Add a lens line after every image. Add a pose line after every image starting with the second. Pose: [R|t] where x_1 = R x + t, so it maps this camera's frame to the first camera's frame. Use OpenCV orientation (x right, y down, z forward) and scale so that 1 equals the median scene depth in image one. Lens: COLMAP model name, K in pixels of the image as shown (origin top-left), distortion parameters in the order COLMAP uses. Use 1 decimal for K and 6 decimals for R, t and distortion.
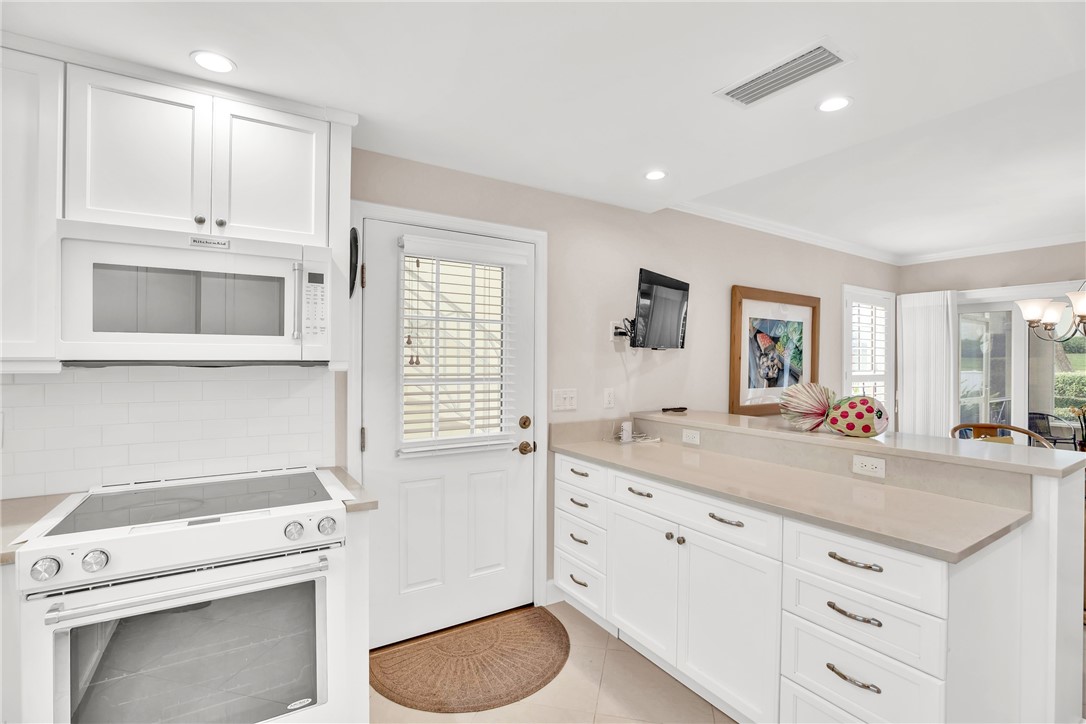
lens RADIAL K [[498.7, 0, 546.7], [0, 498.7, 361.2], [0, 0, 1]] dist [-0.049525, 0.016115]
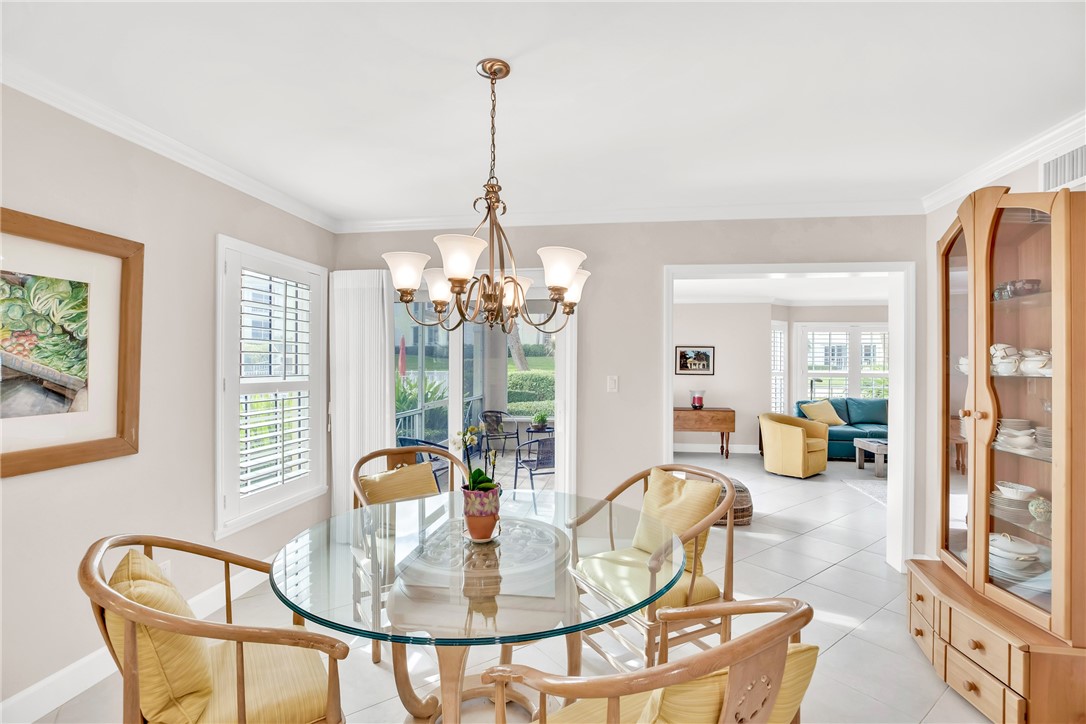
lens RADIAL K [[498.7, 0, 546.7], [0, 498.7, 361.2], [0, 0, 1]] dist [-0.049525, 0.016115]
pose [[0.657551, 0.000860, 0.753409, 0.543837], [0.001083, 0.999997, -0.002086, 0.001564], [-0.753409, 0.002188, 0.657549, 0.388163]]
